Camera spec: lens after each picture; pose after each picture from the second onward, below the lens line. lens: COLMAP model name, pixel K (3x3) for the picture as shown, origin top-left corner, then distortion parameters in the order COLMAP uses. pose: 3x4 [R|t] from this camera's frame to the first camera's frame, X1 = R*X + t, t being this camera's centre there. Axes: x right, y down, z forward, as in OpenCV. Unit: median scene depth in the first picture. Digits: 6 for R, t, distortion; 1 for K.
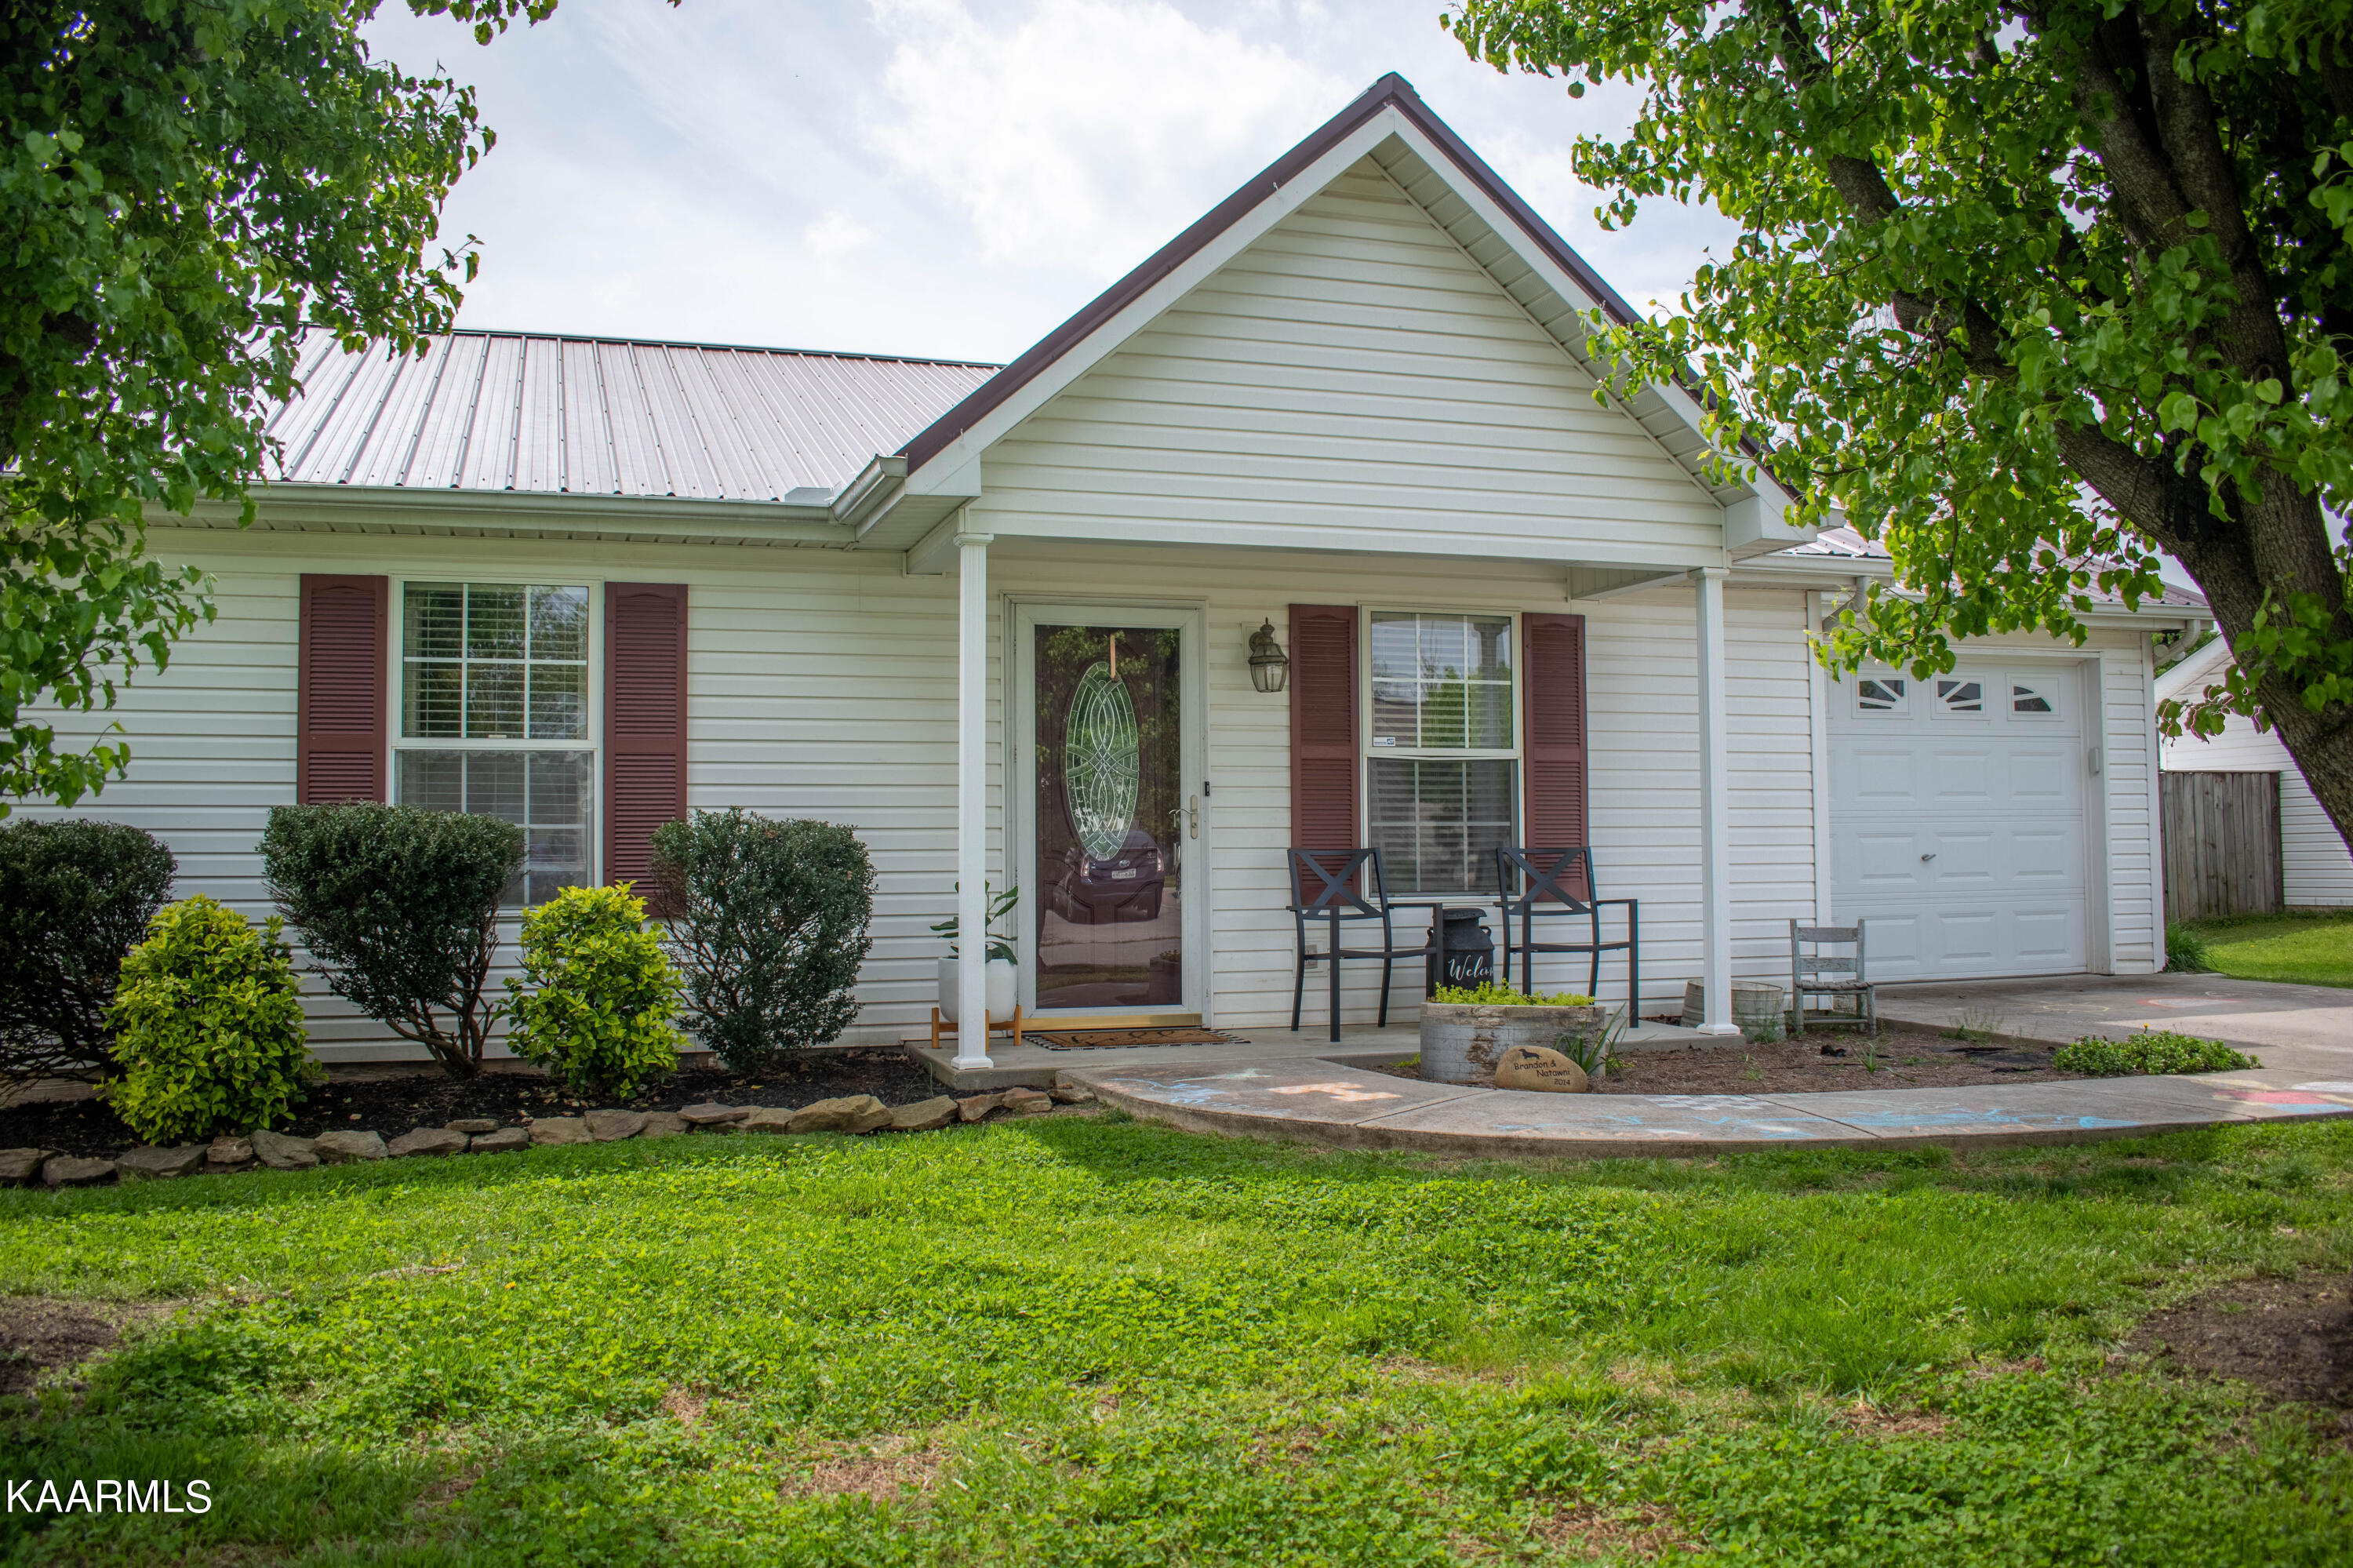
lens RADIAL K [[1861.7, 0, 1176.5], [0, 1861.7, 784.0], [0, 0, 1]] dist [-0.037525, 0.000170]
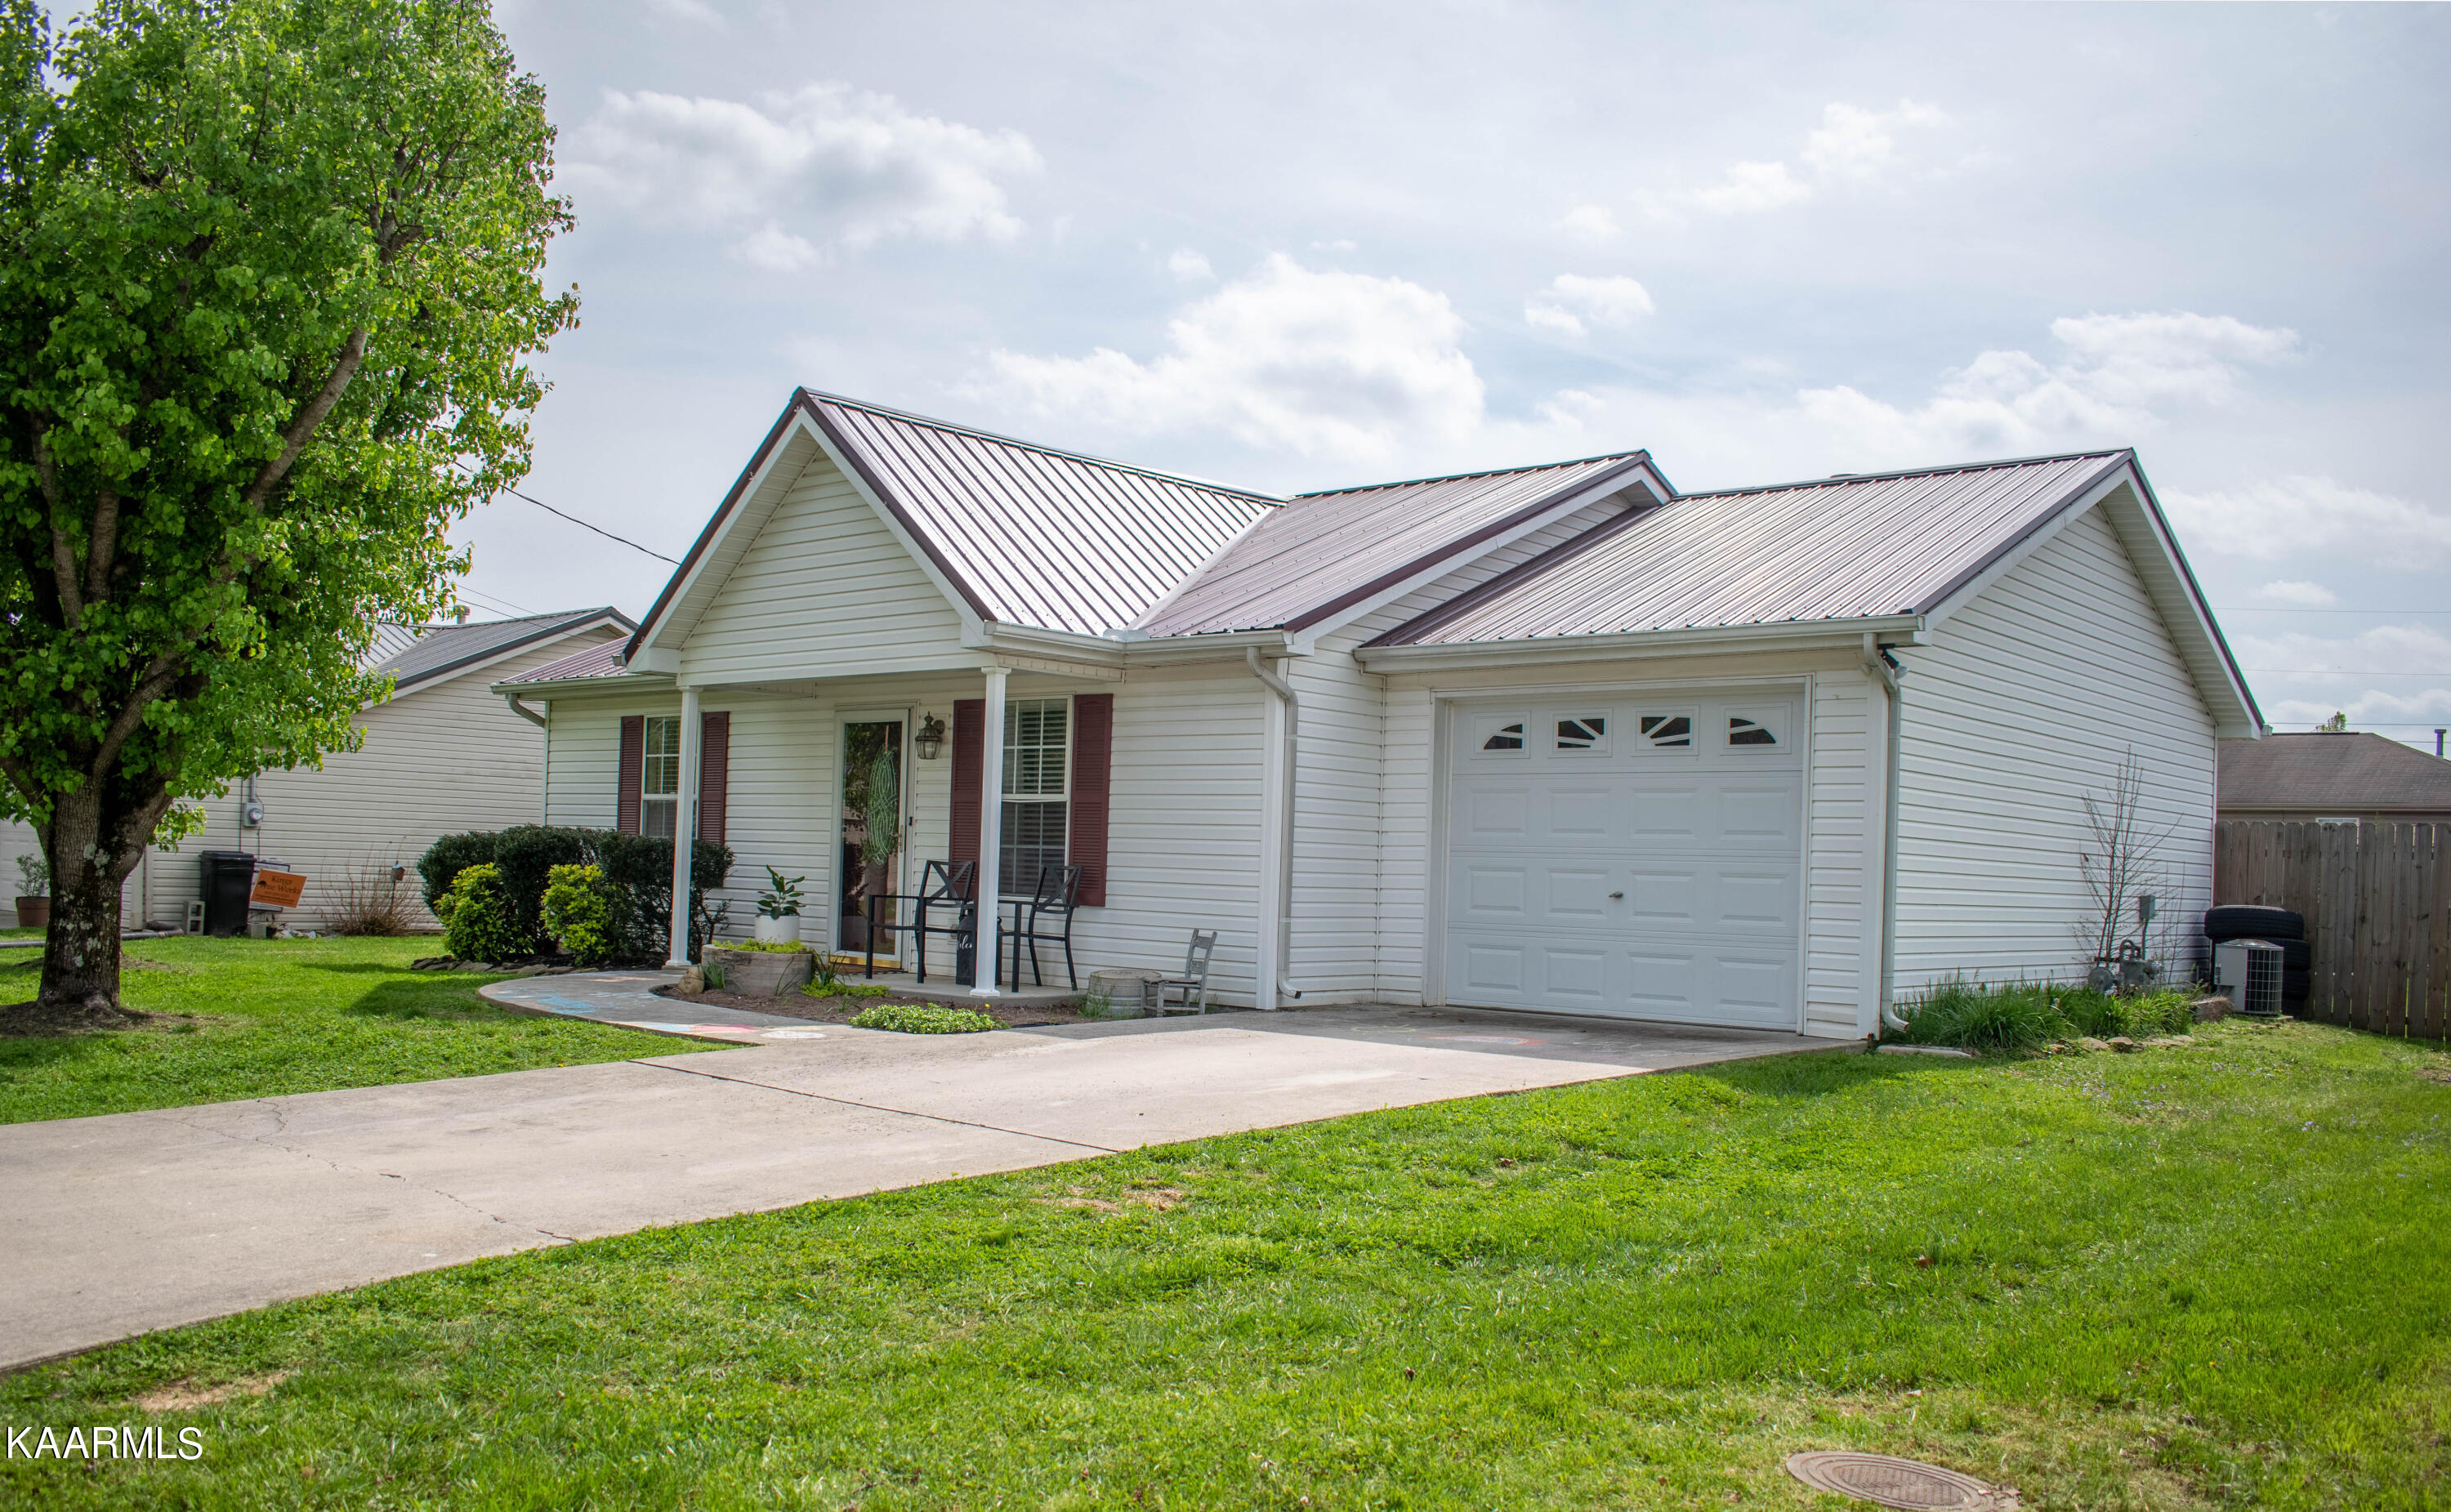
lens RADIAL K [[1939.3, 0, 1227.3], [0, 1939.3, 893.3], [0, 0, 1]] dist [0.002218, 0.000263]
pose [[0.525492, 0.040795, -0.849820, 1.535527], [-0.000176, 0.998855, 0.047840, -0.014710], [0.850799, -0.024990, 0.524897, 0.348937]]
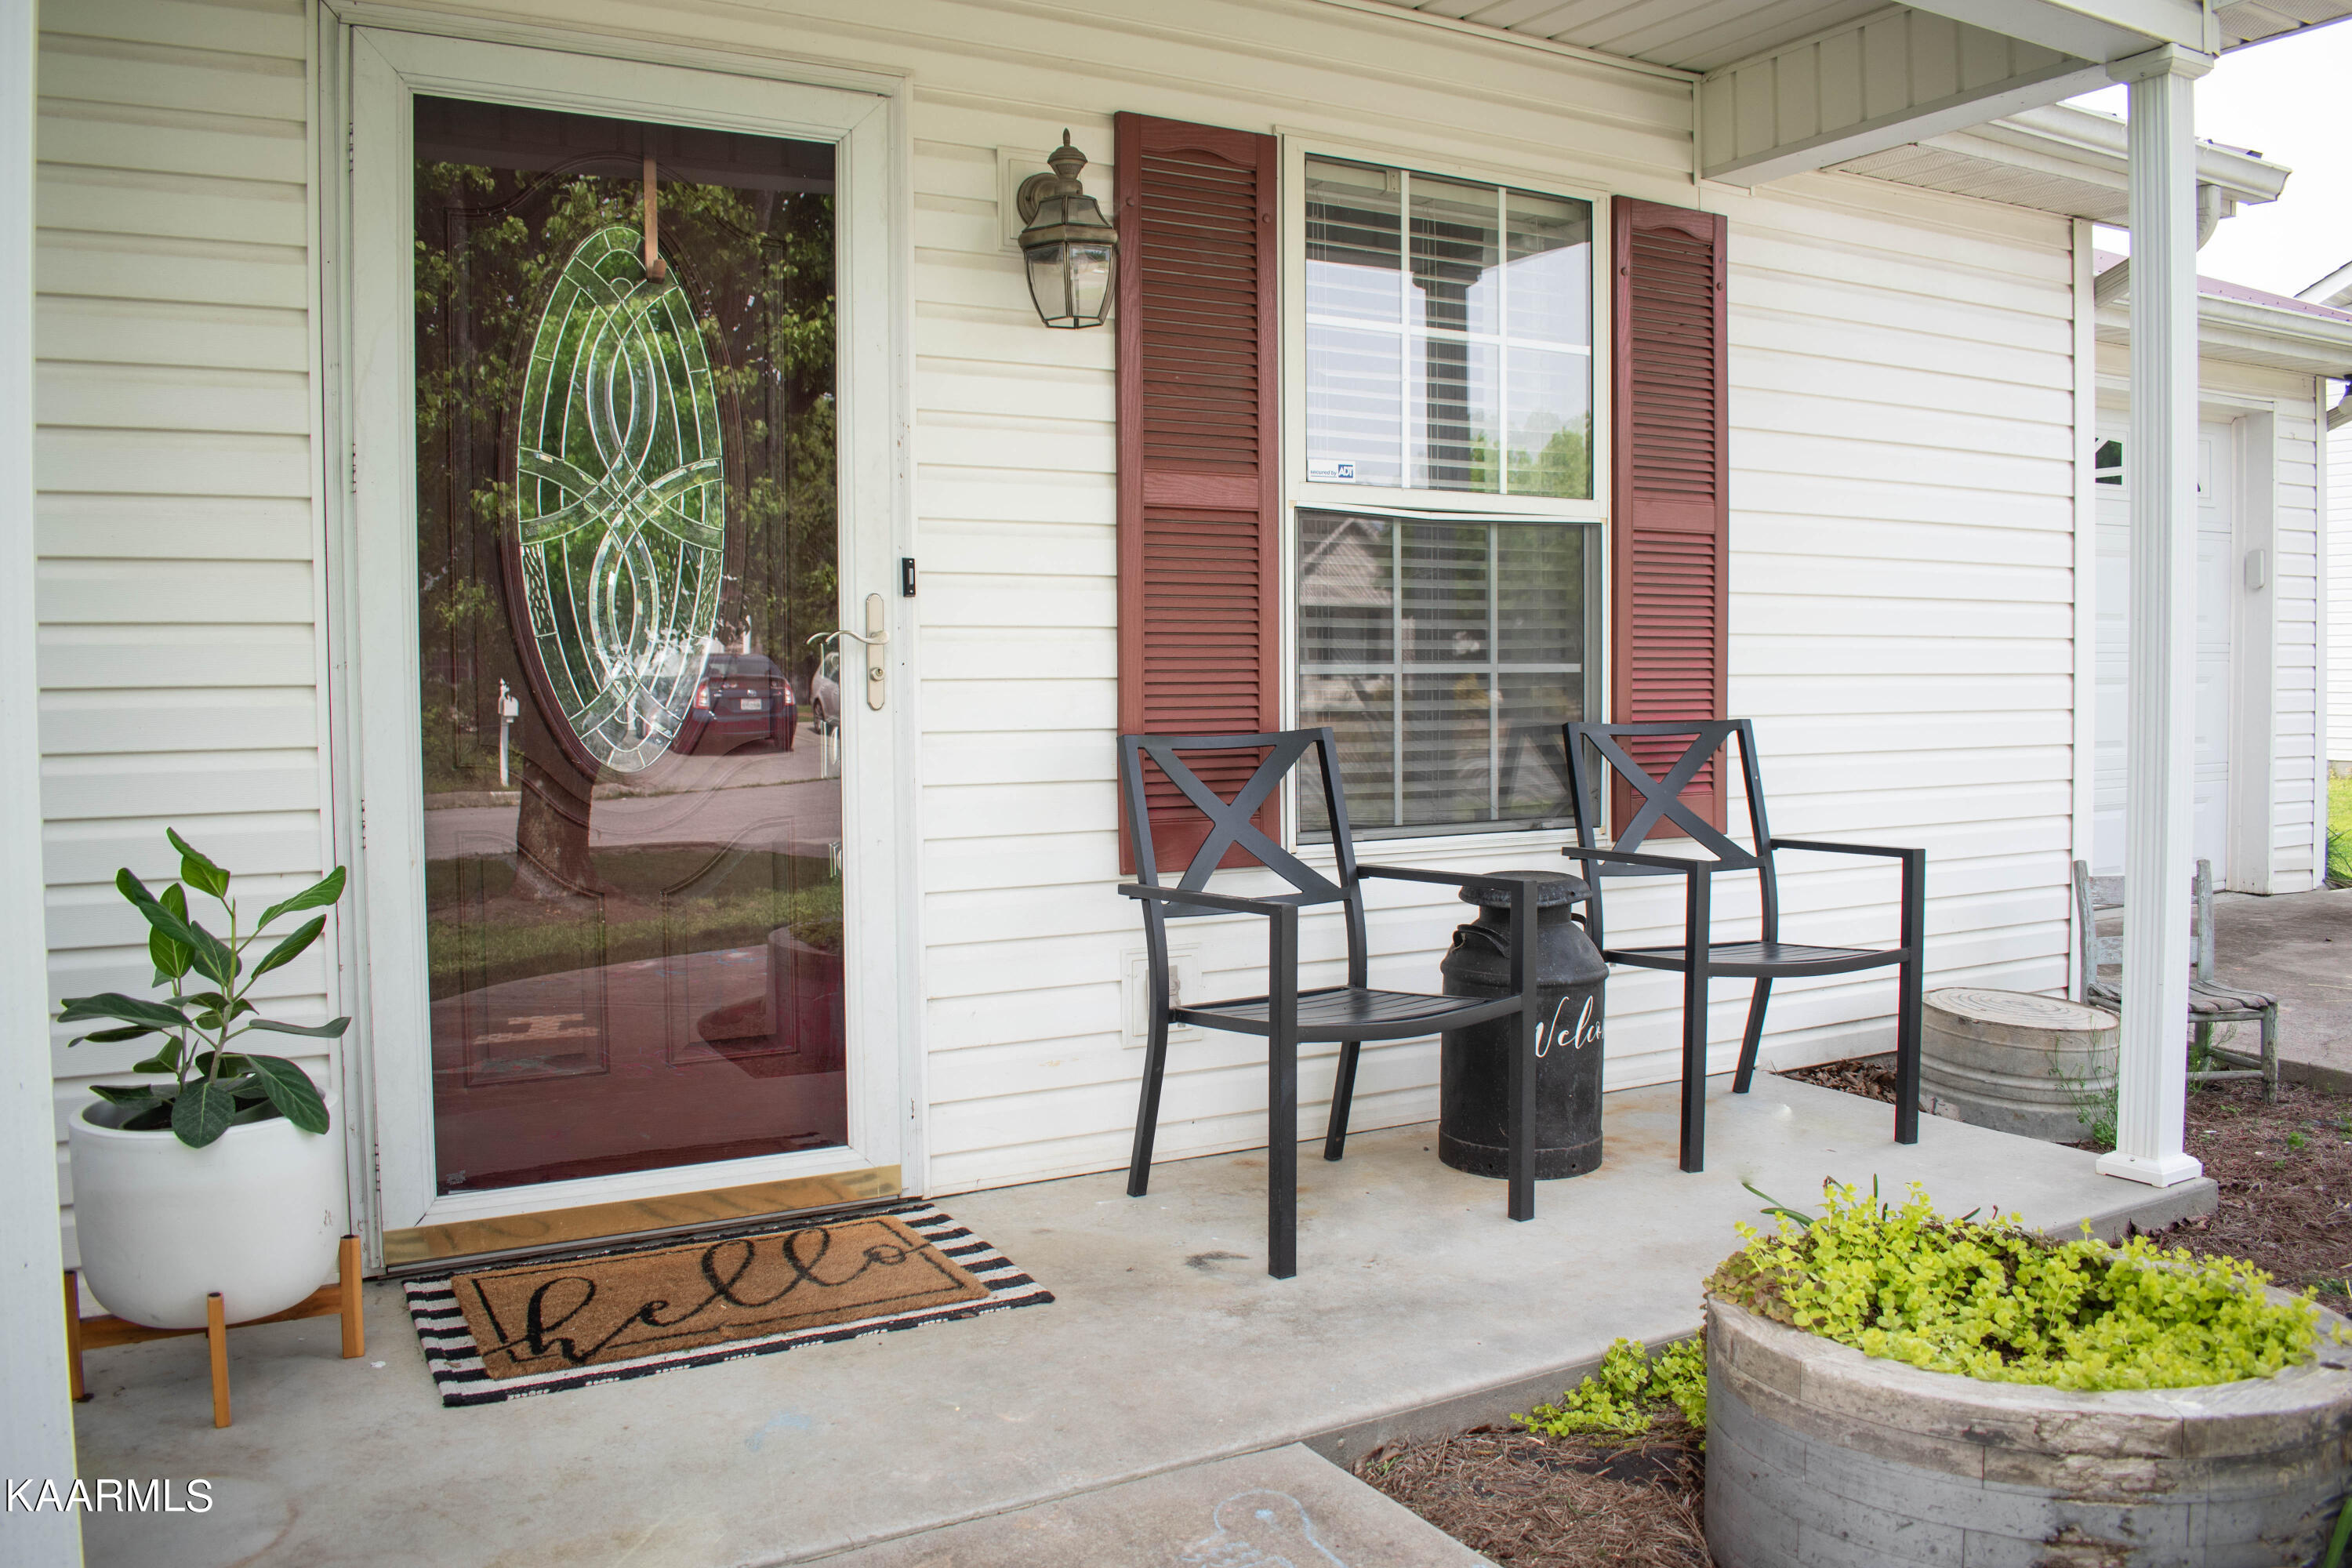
lens RADIAL K [[1778.6, 0, 1176.6], [0, 1778.6, 751.2], [0, 0, 1]] dist [-0.039499, 0.000412]
pose [[0.977115, -0.005871, 0.212629, -0.007454], [-0.012007, 0.996503, 0.082692, 0.007267], [-0.212371, -0.083352, 0.973628, 0.620366]]
